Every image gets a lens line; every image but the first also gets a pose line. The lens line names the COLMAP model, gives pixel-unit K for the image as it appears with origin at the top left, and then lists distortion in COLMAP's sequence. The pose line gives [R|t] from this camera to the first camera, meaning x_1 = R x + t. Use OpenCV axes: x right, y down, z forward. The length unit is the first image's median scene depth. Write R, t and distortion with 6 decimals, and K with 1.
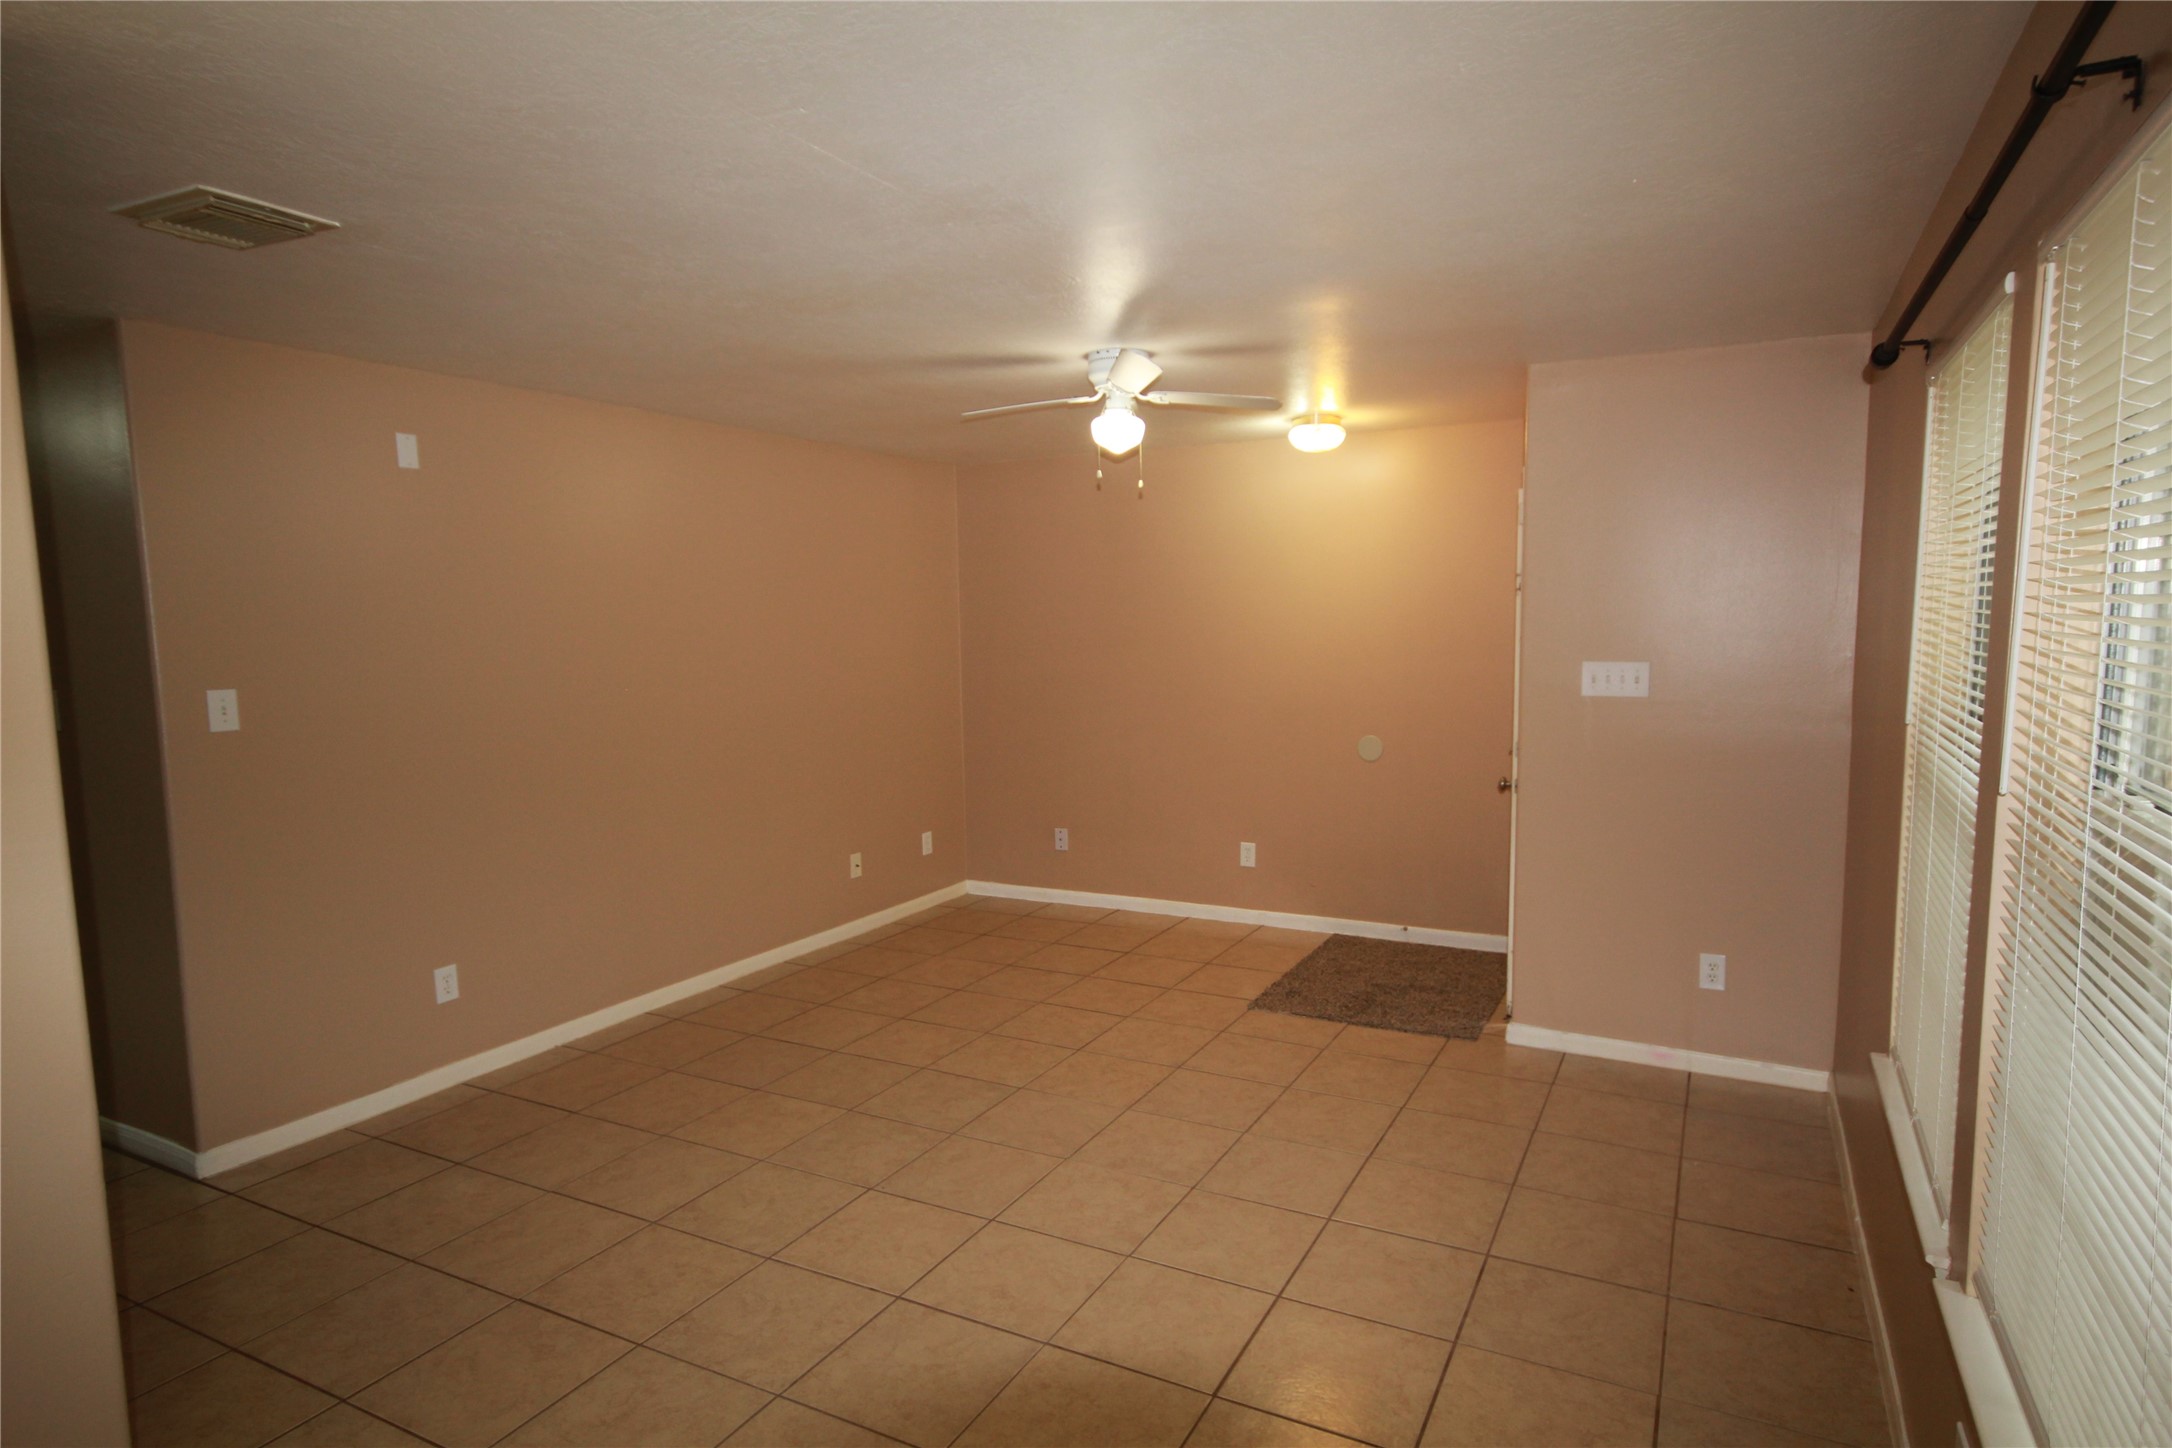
lens RADIAL K [[1218.1, 0, 1095.4], [0, 1218.1, 741.7], [0, 0, 1]] dist [0.005511, -0.000684]
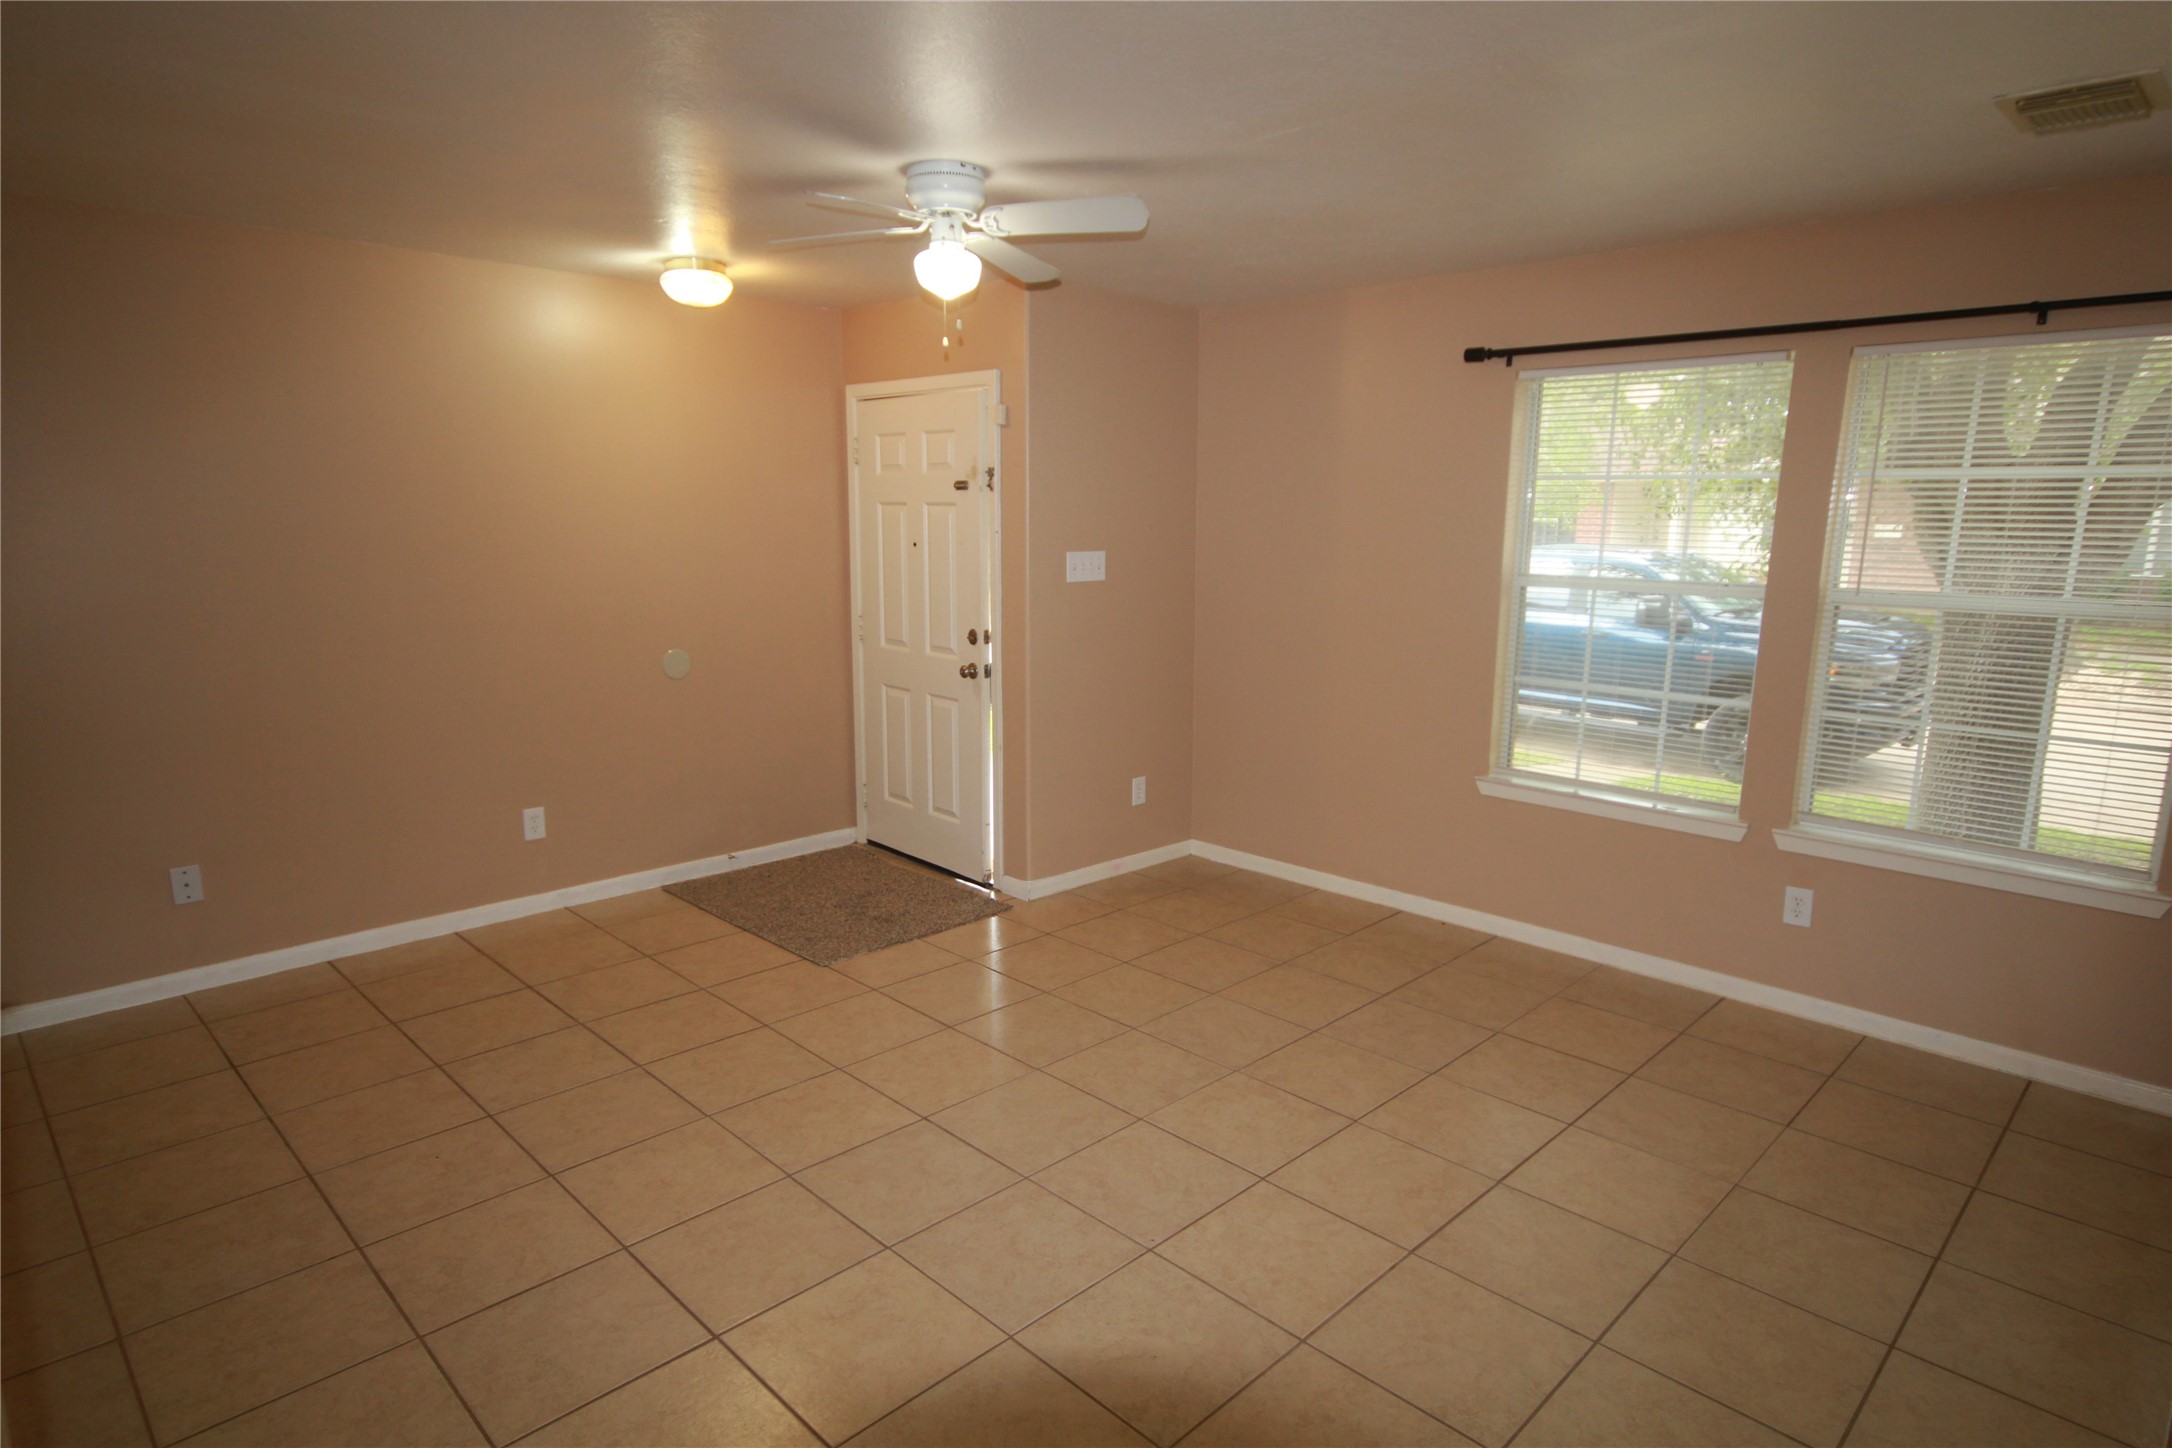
lens RADIAL K [[1218.1, 0, 1123.3], [0, 1218.1, 717.5], [0, 0, 1]] dist [0.005511, -0.000684]
pose [[0.287747, -0.151810, 0.945598, -0.744349], [0.088117, 0.987365, 0.131701, -0.062678], [-0.953644, 0.045426, 0.297489, 0.653348]]
